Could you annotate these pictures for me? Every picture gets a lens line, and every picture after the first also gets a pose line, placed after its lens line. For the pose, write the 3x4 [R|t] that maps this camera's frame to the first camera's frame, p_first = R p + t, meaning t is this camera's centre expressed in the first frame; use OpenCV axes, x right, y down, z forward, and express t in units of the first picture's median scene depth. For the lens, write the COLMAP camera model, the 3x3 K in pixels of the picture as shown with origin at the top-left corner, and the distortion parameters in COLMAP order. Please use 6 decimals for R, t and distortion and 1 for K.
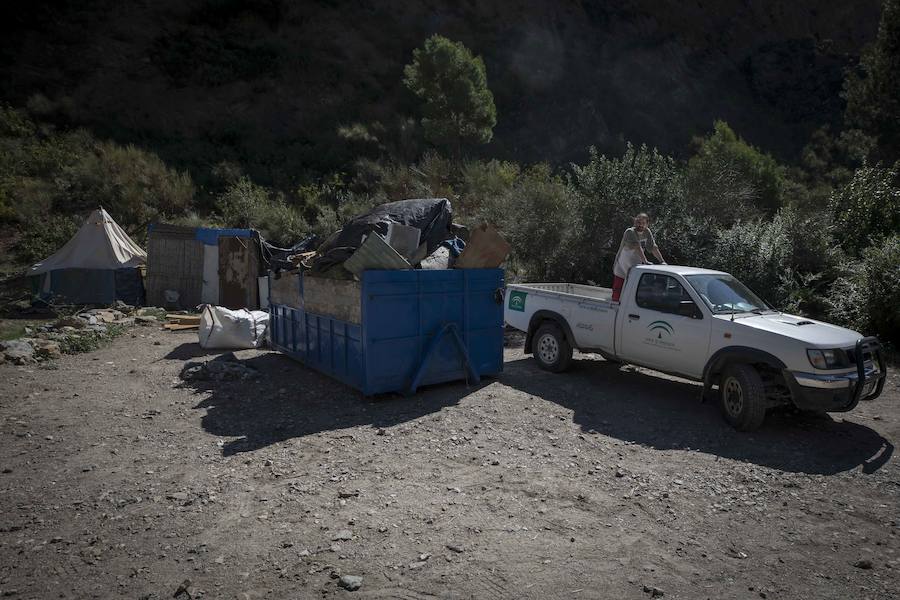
lens RADIAL K [[519.4, 0, 487.2], [0, 519.4, 298.2], [0, 0, 1]] dist [-0.029315, 0.014980]
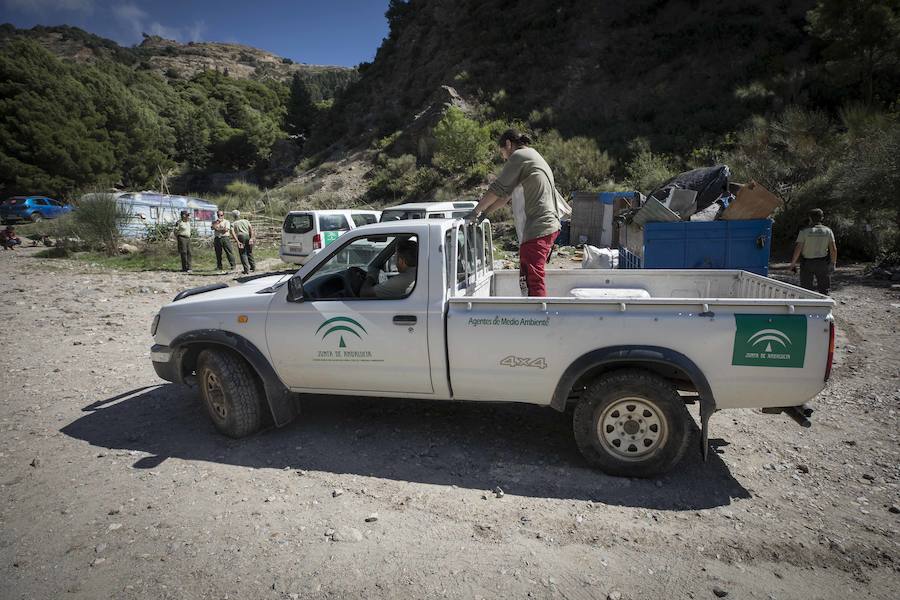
lens RADIAL K [[452.2, 0, 493.6], [0, 452.2, 297.3], [0, 0, 1]] dist [-0.044270, 0.014676]
pose [[0.670272, 0.105663, -0.734555, 0.201049], [-0.018080, 0.991843, 0.126175, 0.002261], [0.741895, -0.071291, 0.666715, -0.097961]]
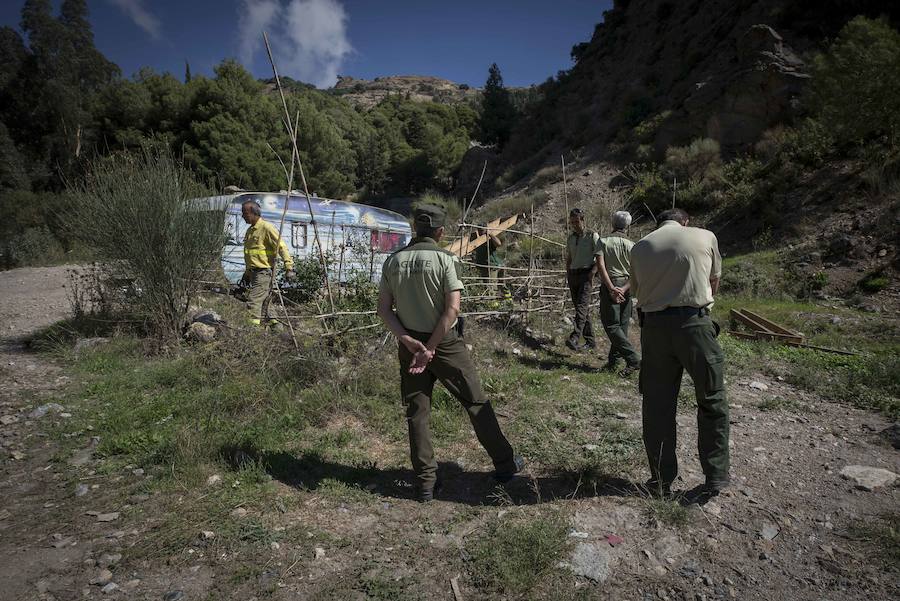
lens RADIAL K [[519.4, 0, 487.2], [0, 519.4, 298.7], [0, 0, 1]] dist [-0.029315, 0.014980]
pose [[0.364626, 0.062195, -0.929075, -0.746783], [-0.031112, 0.998023, 0.054600, -0.024167], [0.930634, 0.008997, 0.365840, 0.039809]]
